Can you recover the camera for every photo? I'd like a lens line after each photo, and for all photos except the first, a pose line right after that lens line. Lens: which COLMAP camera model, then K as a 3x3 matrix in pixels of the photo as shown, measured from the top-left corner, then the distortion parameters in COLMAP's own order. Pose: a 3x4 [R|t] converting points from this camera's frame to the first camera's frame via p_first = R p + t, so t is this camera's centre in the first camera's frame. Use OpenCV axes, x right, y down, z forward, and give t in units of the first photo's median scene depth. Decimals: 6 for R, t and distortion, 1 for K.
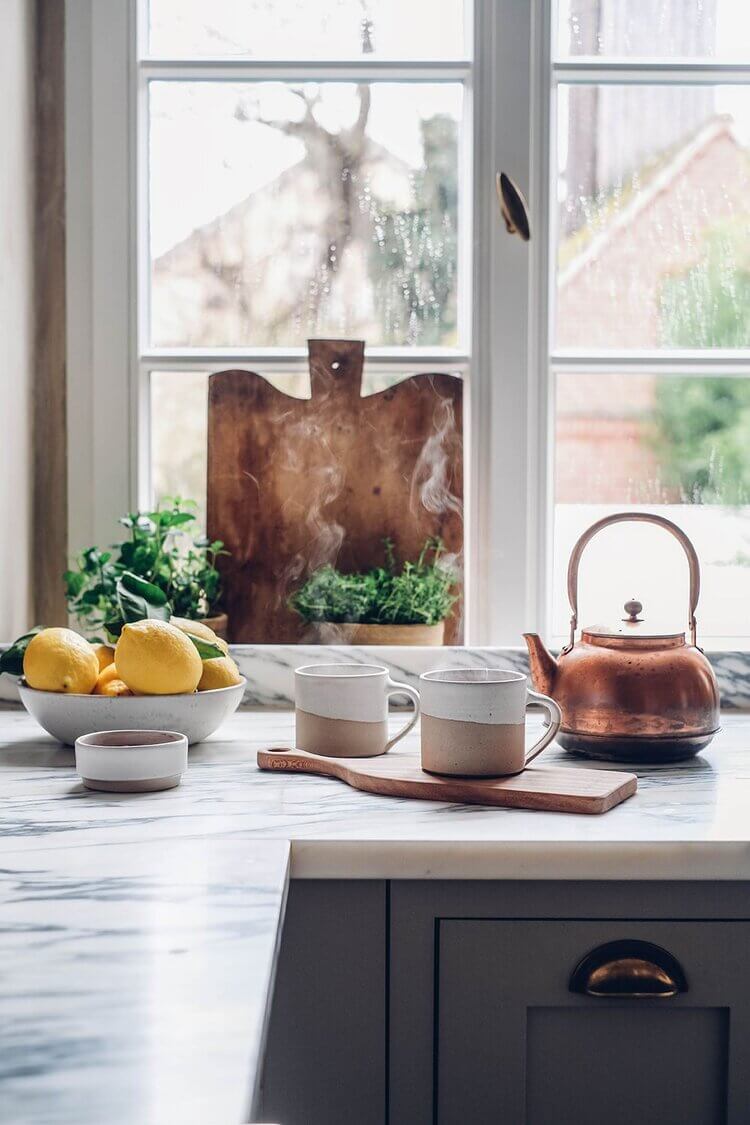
lens RADIAL K [[1777.9, 0, 377.0], [0, 1777.9, 569.3], [0, 0, 1]] dist [-0.019692, 0.000000]
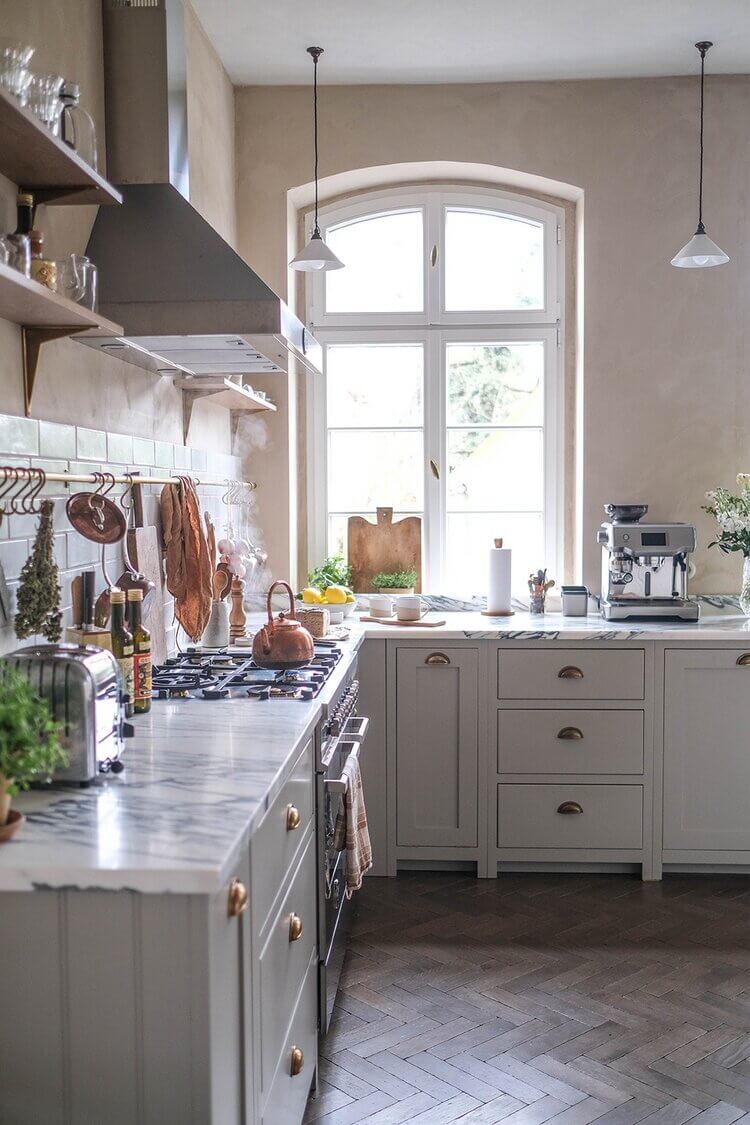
lens RADIAL K [[1148.7, 0, 372.9], [0, 1148.7, 570.0], [0, 0, 1]] dist [-0.008057, 0.000000]
pose [[0.997166, -0.004080, -0.075123, 0.125175], [0.003843, 0.999987, -0.003294, 0.001105], [0.075135, 0.002996, 0.997169, -1.269838]]
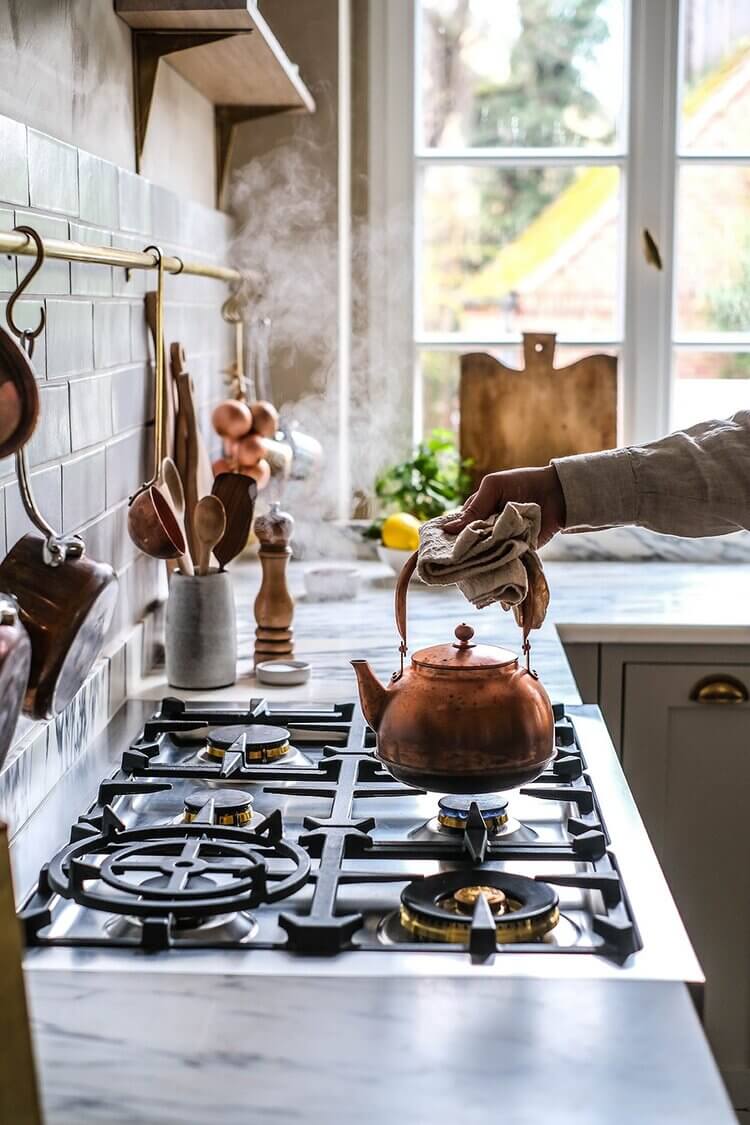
lens RADIAL K [[1777.9, 0, 375.3], [0, 1777.9, 555.0], [0, 0, 1]] dist [-0.019692, 0.000000]
pose [[0.998783, 0.004437, -0.049129, -0.092902], [-0.001053, 0.997638, 0.068684, -0.039253], [0.049318, -0.068549, 0.996428, -0.629670]]
